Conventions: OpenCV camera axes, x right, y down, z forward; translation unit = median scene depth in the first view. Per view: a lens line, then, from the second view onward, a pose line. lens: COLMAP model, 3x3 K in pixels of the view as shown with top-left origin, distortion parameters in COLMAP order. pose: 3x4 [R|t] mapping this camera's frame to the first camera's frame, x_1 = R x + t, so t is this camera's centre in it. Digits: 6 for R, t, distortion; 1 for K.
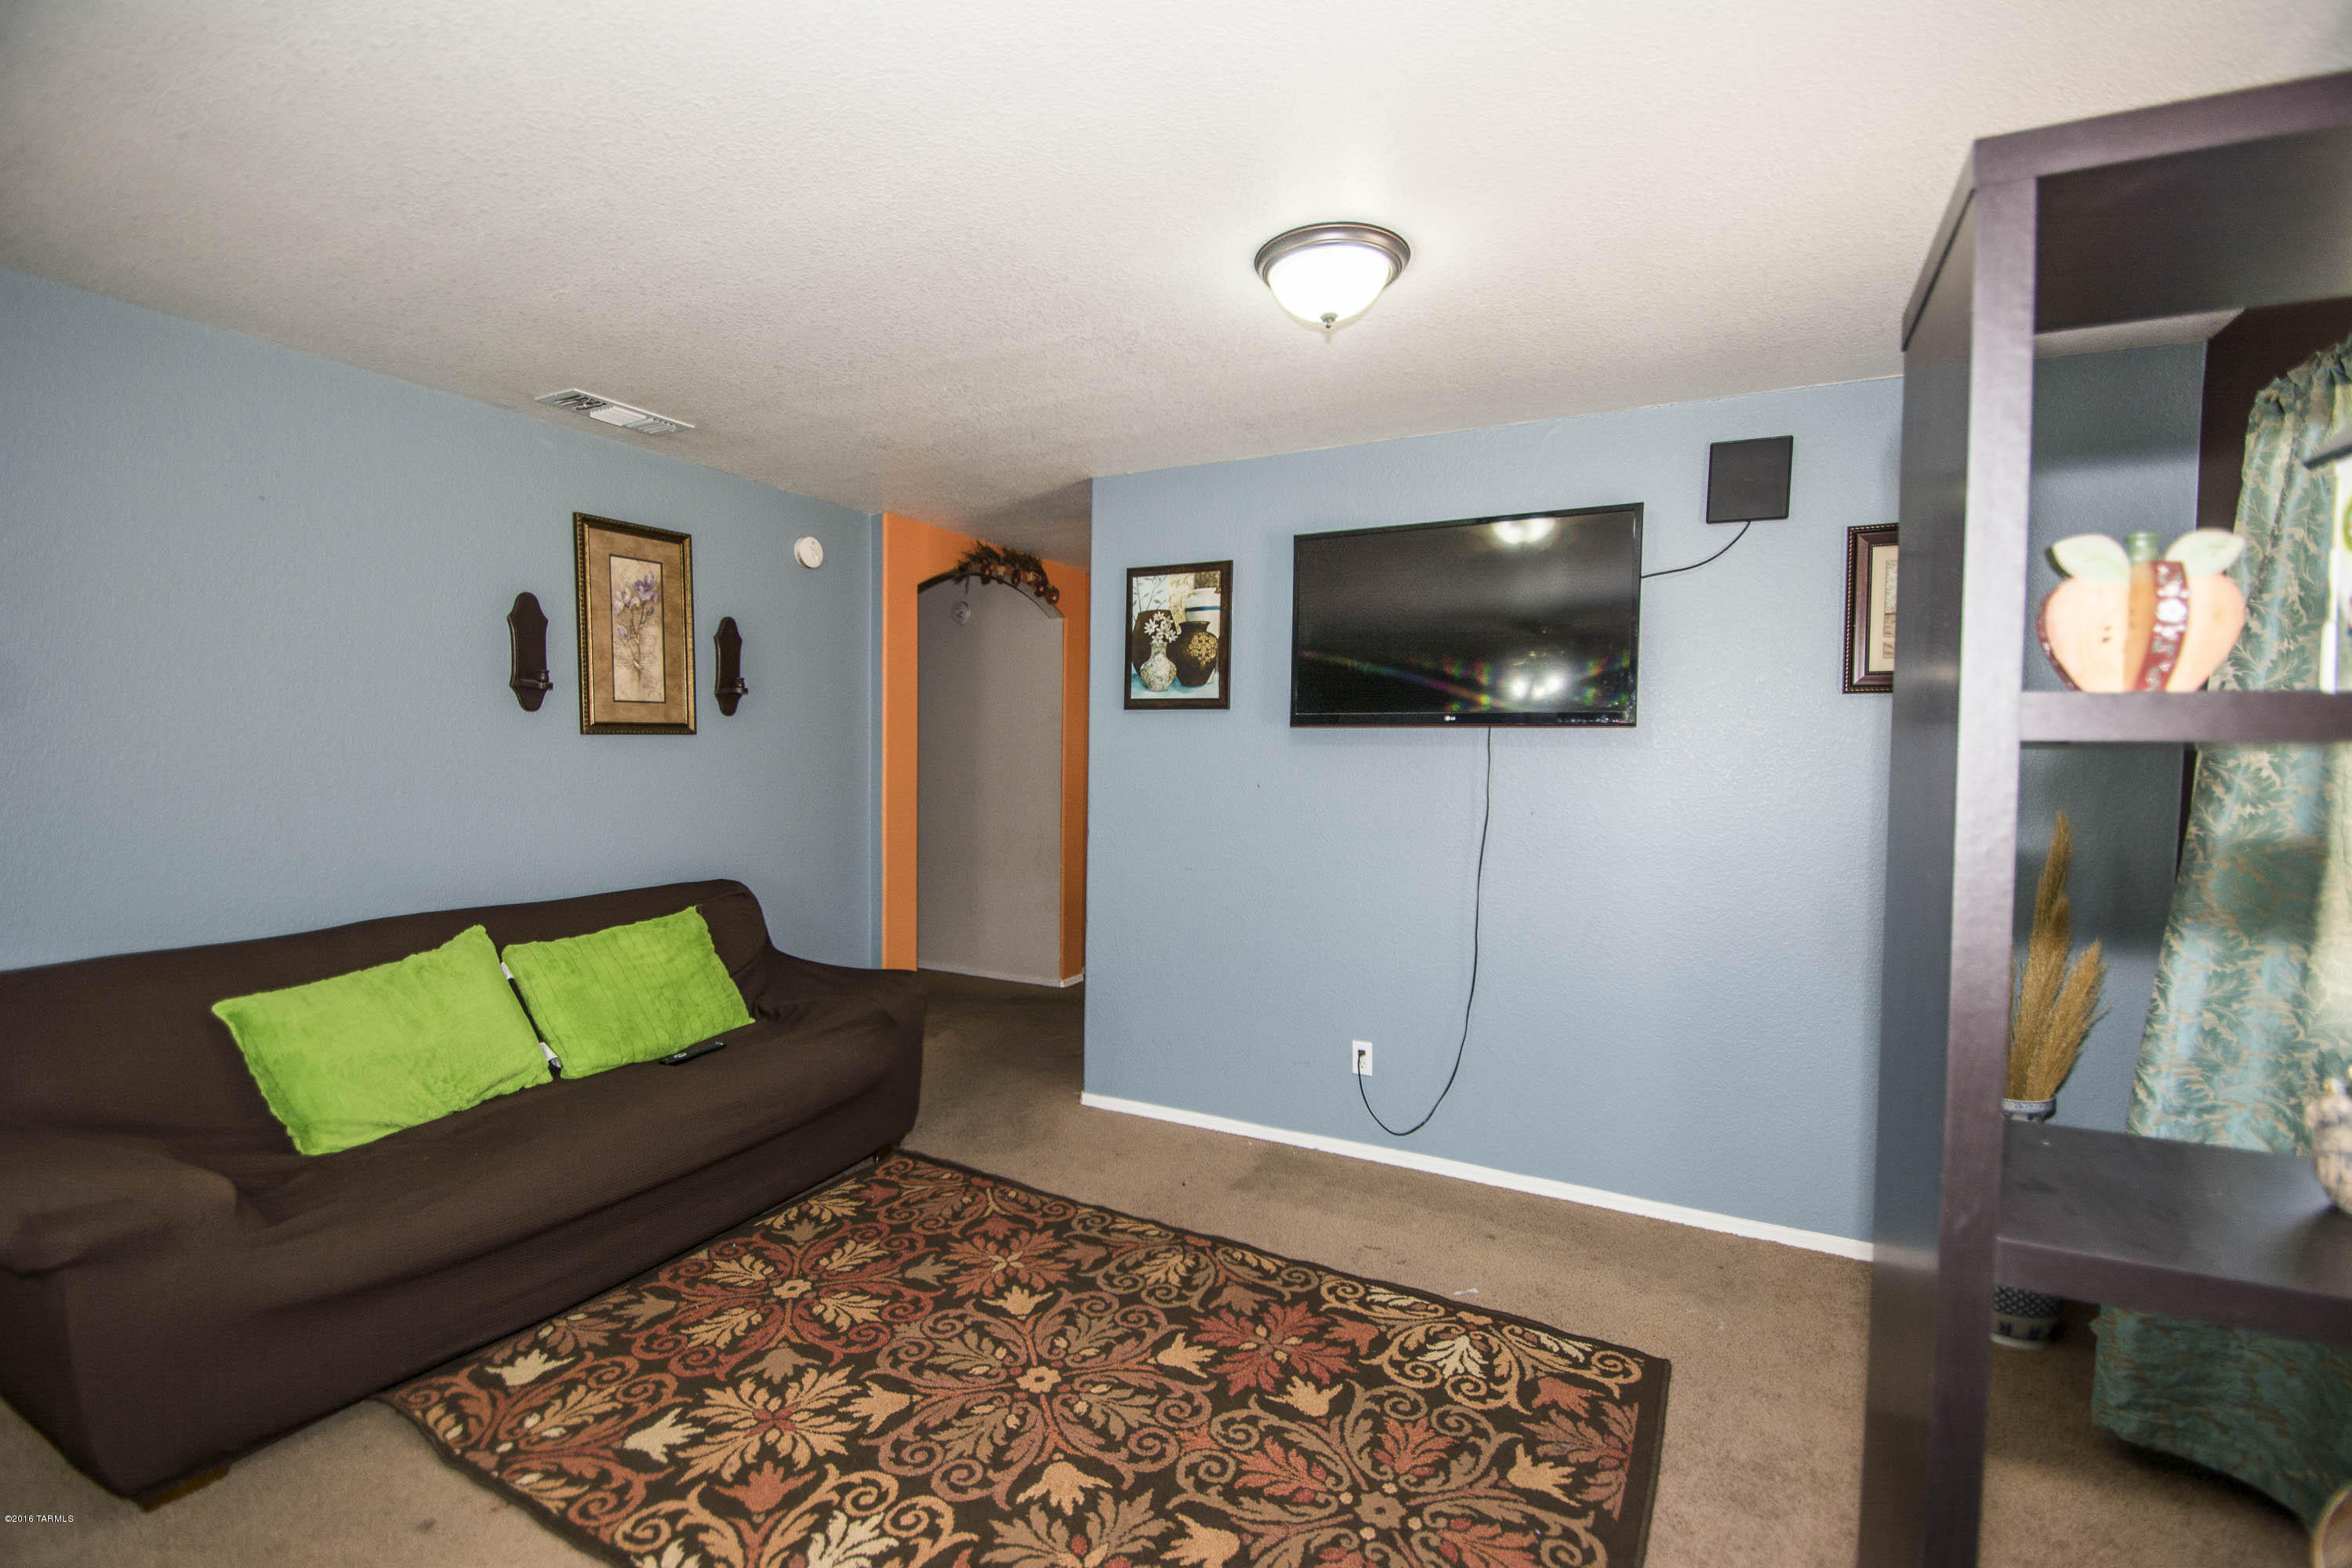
lens RADIAL K [[1026.1, 0, 1185.9], [0, 1026.1, 796.2], [0, 0, 1]] dist [-0.004714, -0.003448]
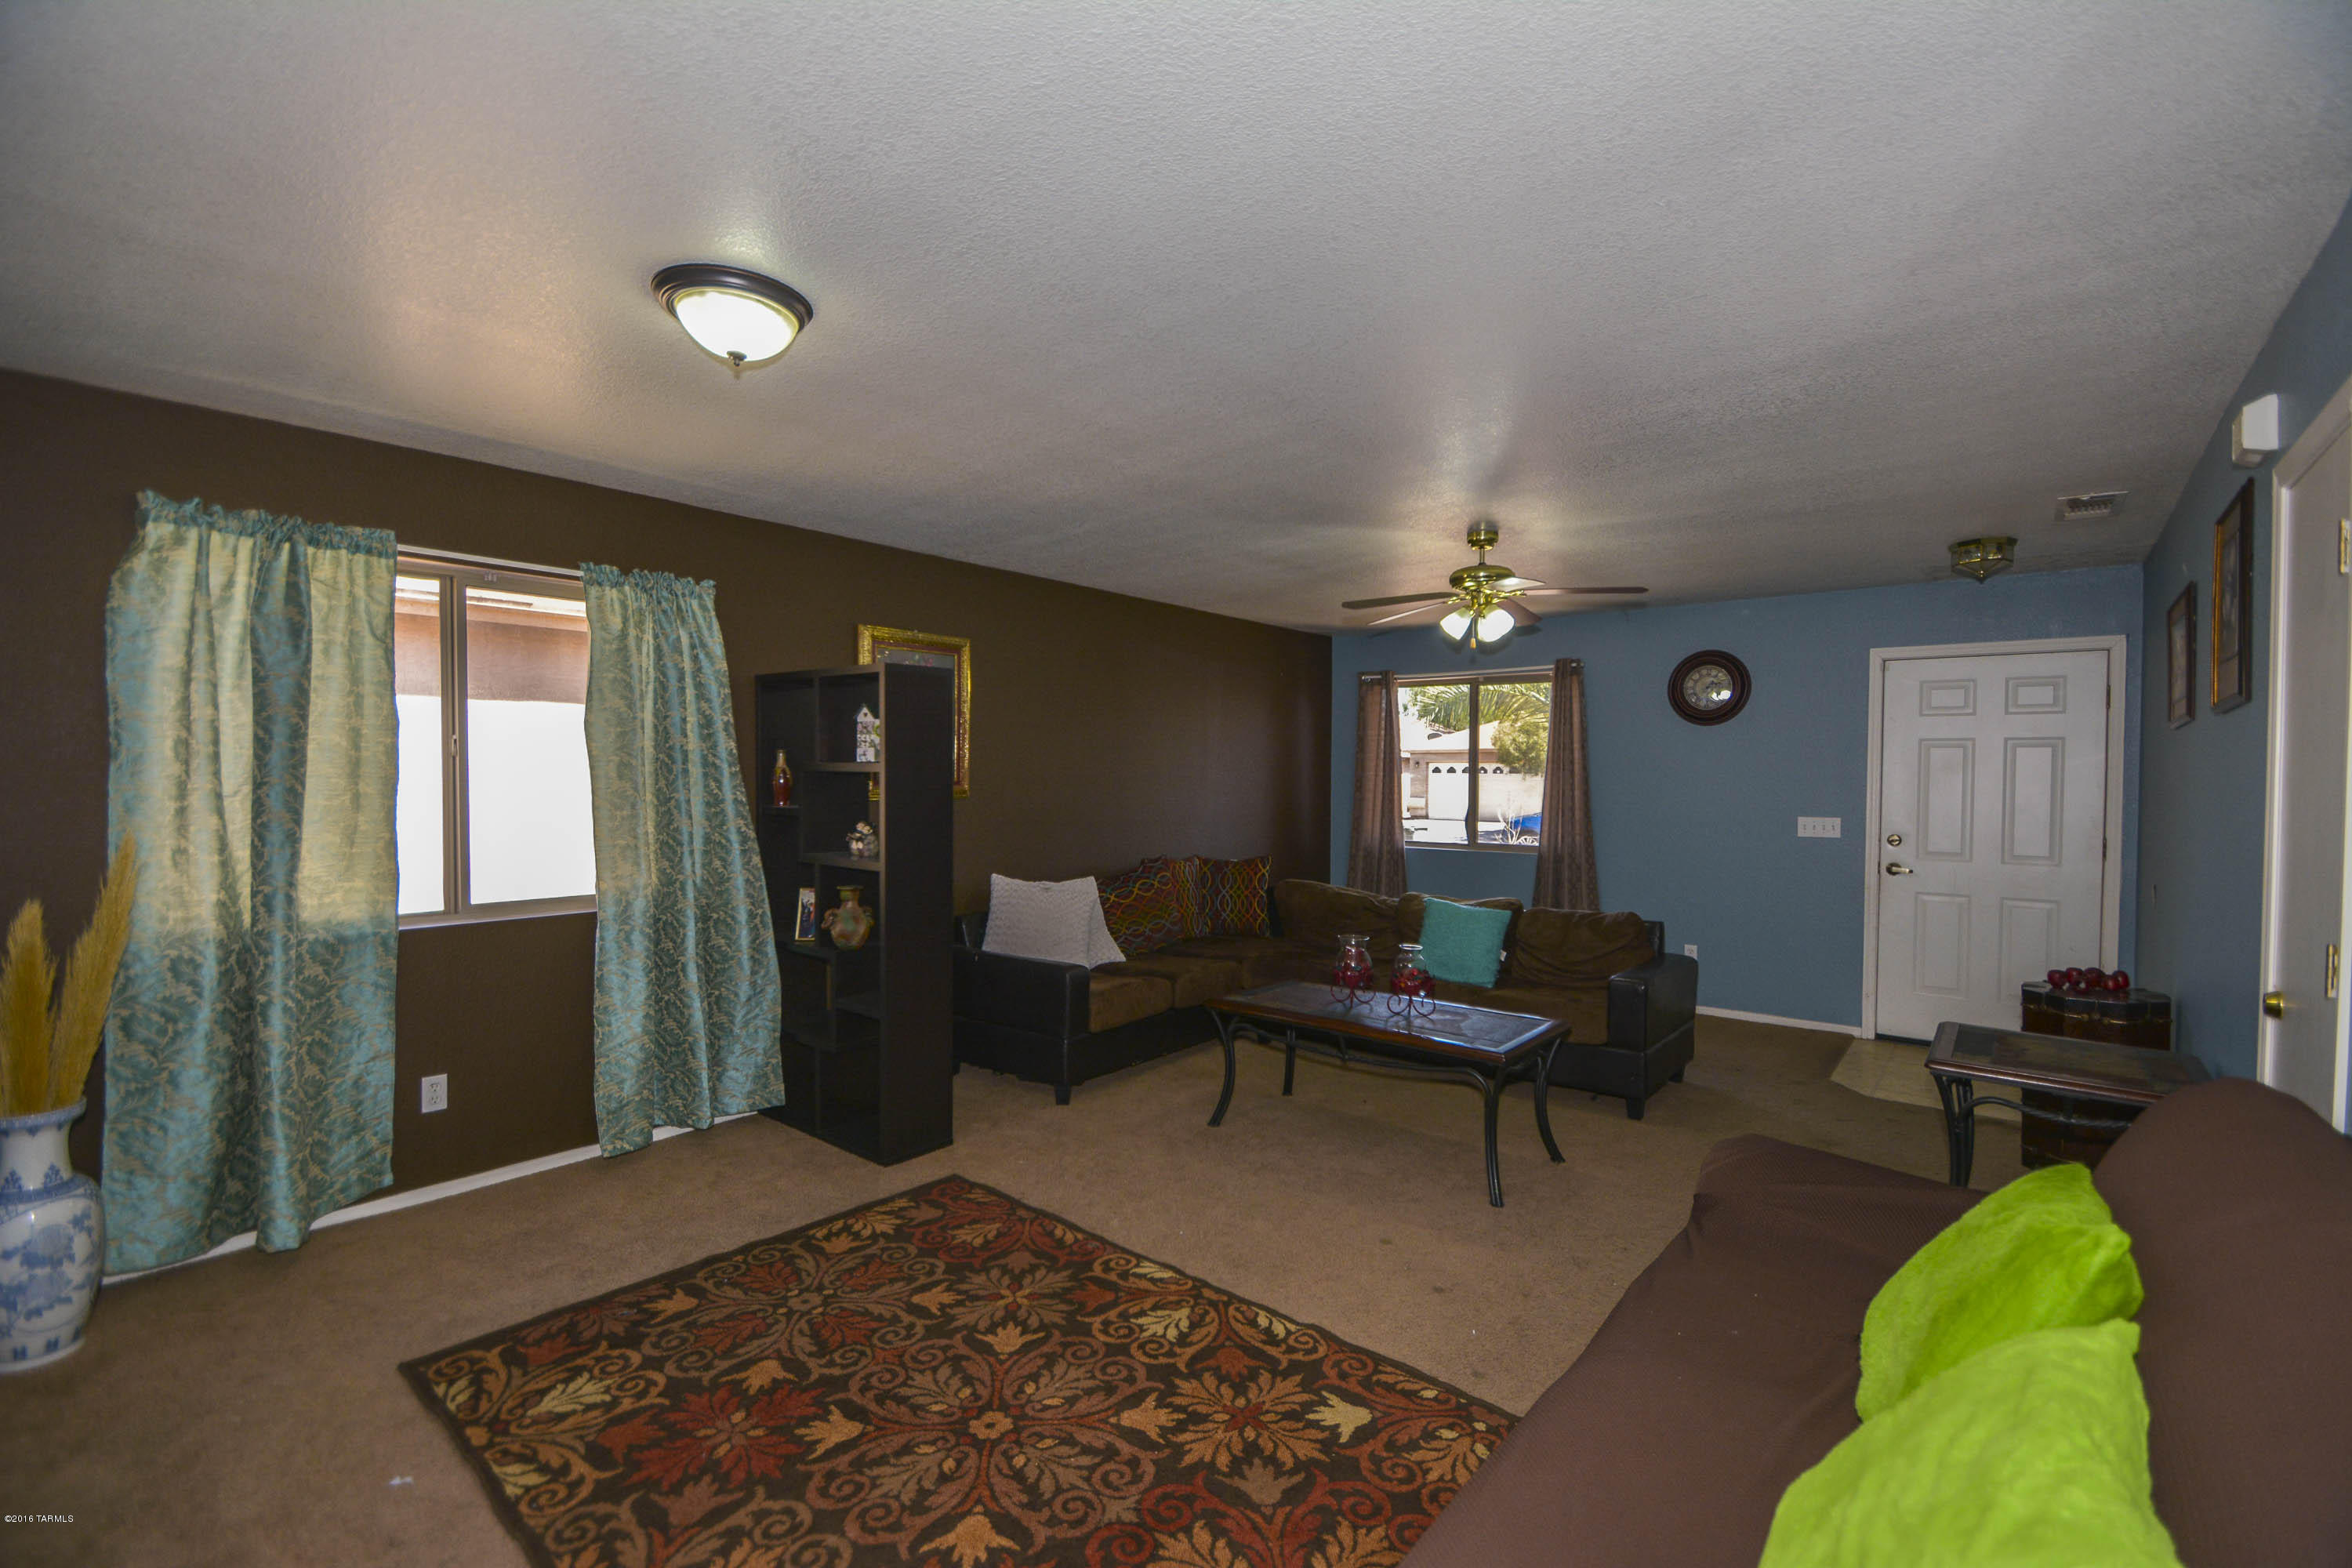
lens RADIAL K [[1026.1, 0, 1173.1], [0, 1026.1, 777.8], [0, 0, 1]] dist [-0.004714, -0.003448]
pose [[-0.974772, -0.023118, 0.222003, -0.499709], [-0.012550, 0.998725, 0.048898, -0.091590], [-0.222850, 0.044878, -0.973819, 1.830539]]
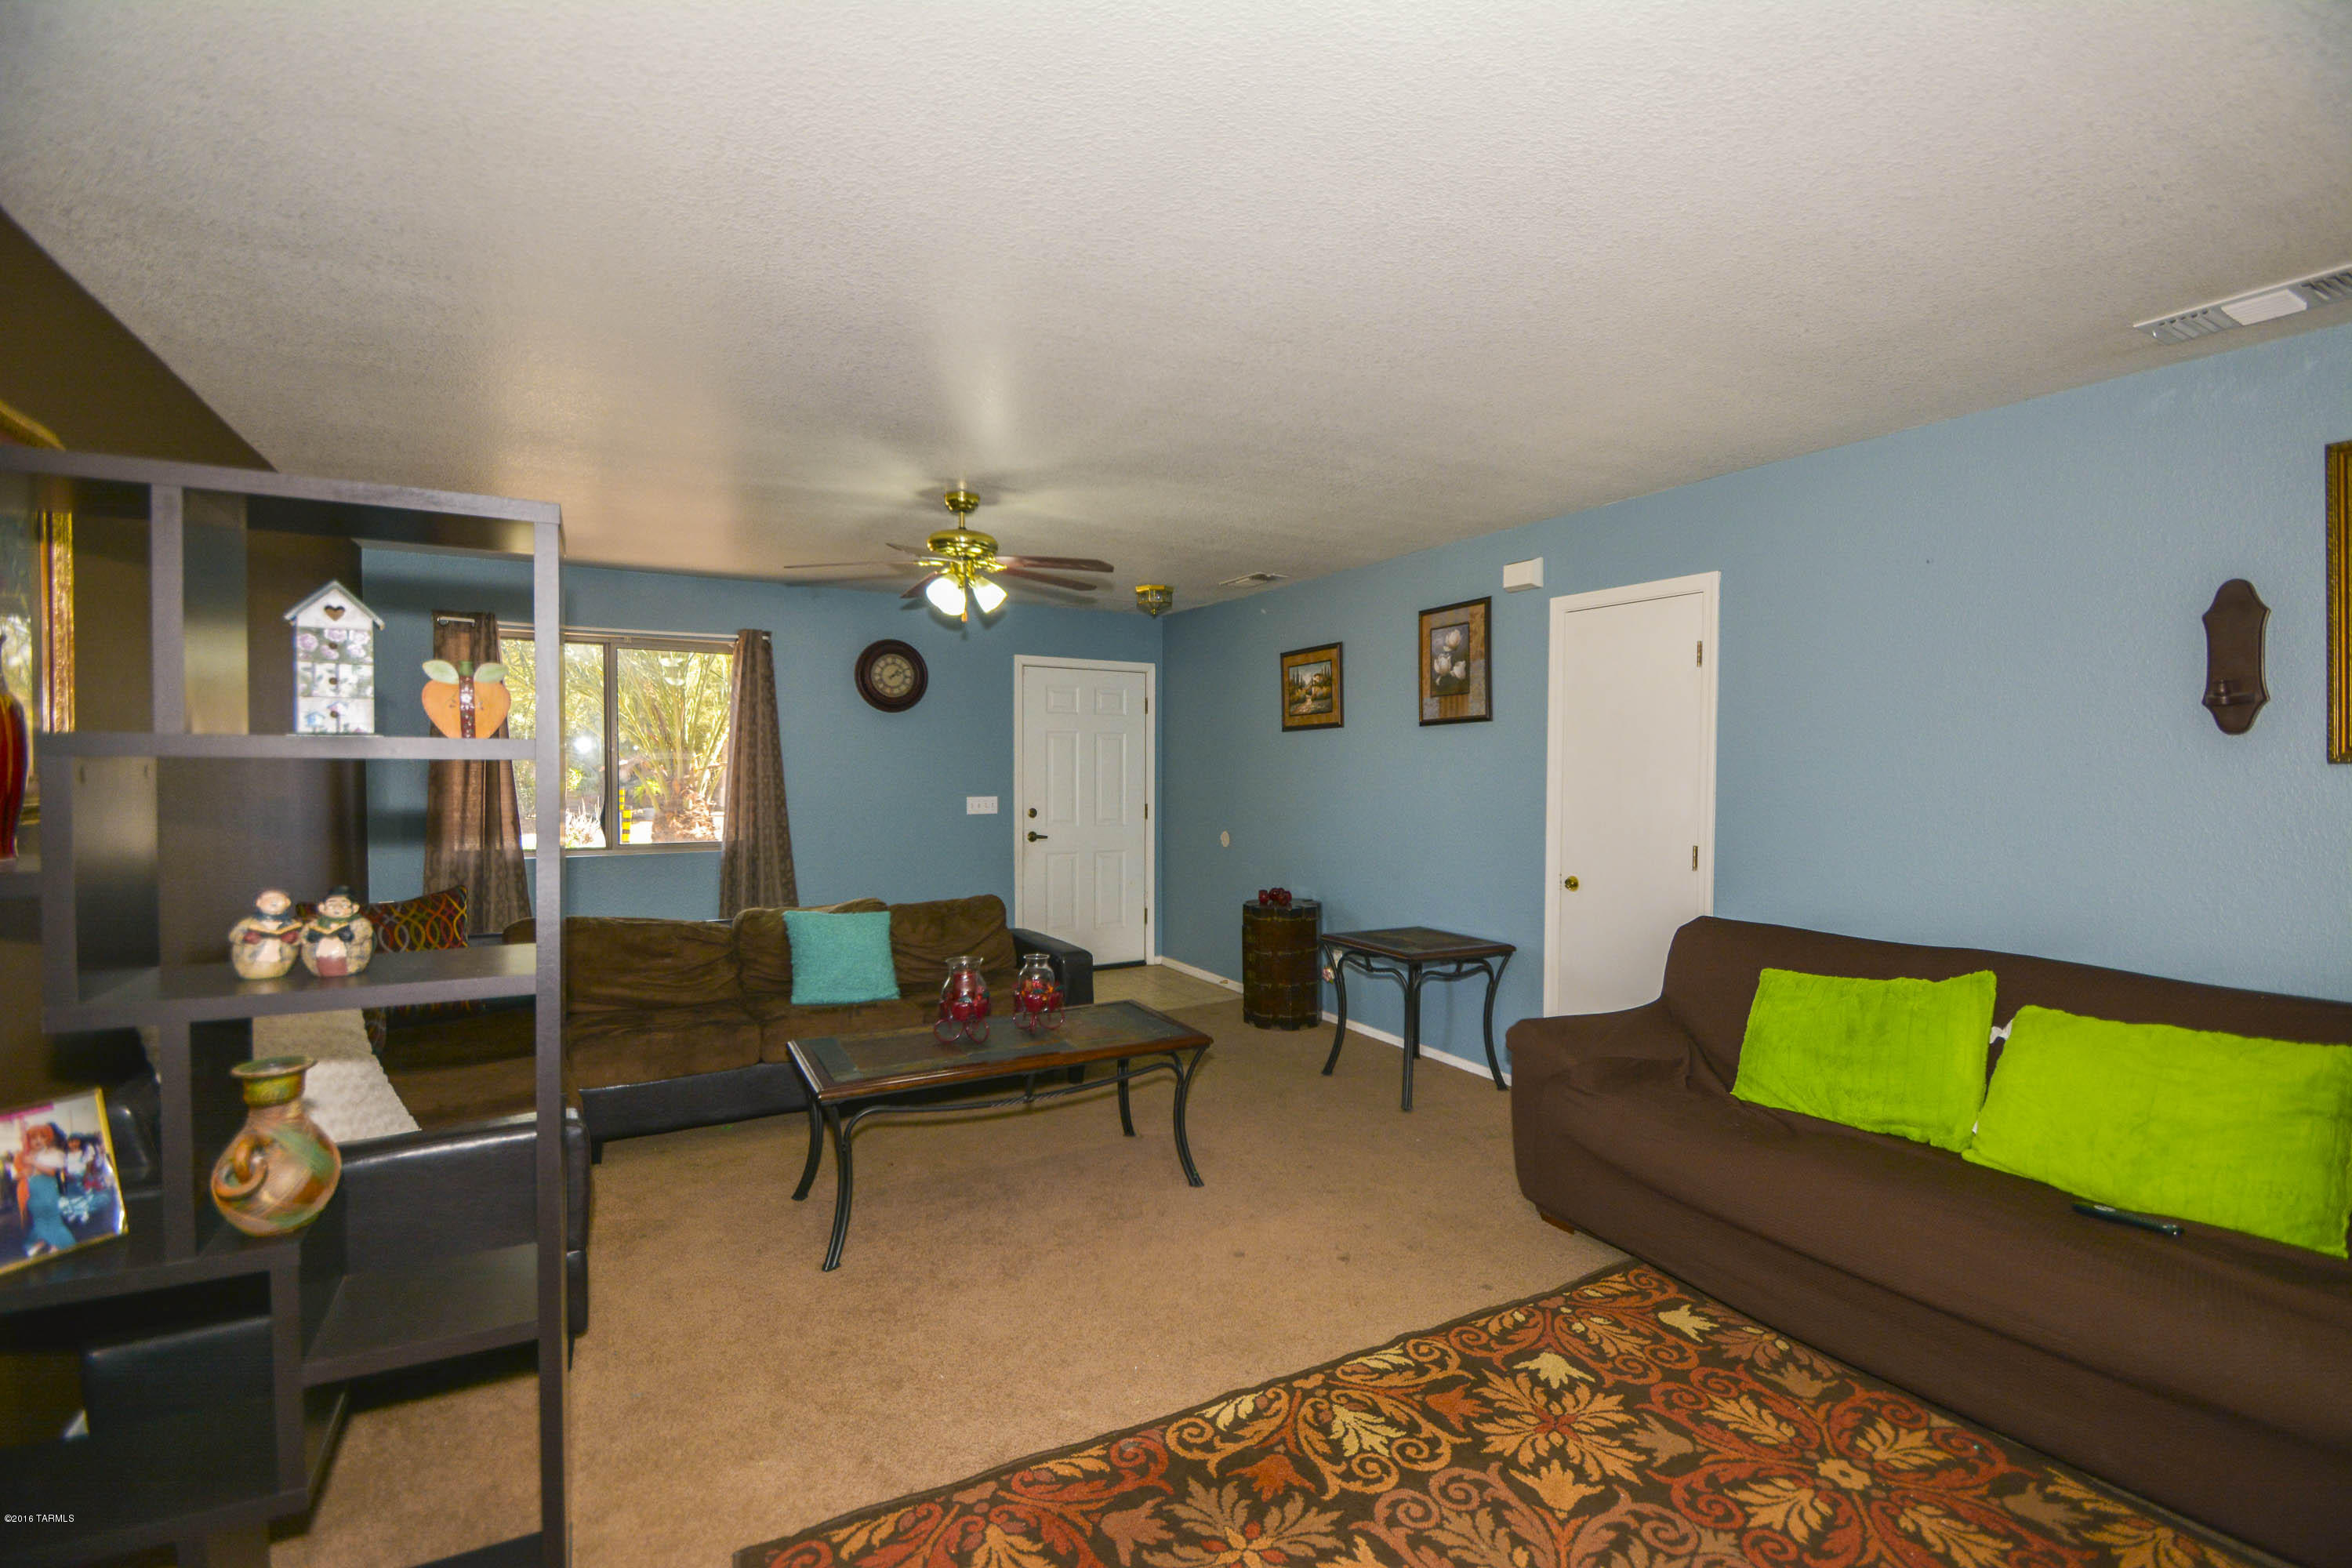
lens RADIAL K [[1026.1, 0, 1172.7], [0, 1026.1, 789.7], [0, 0, 1]] dist [-0.004714, -0.003448]
pose [[-0.558557, 0.002516, -0.829462, 0.608293], [-0.049519, 0.998111, 0.036373, -0.043964], [0.827987, 0.061390, -0.557377, 1.103996]]
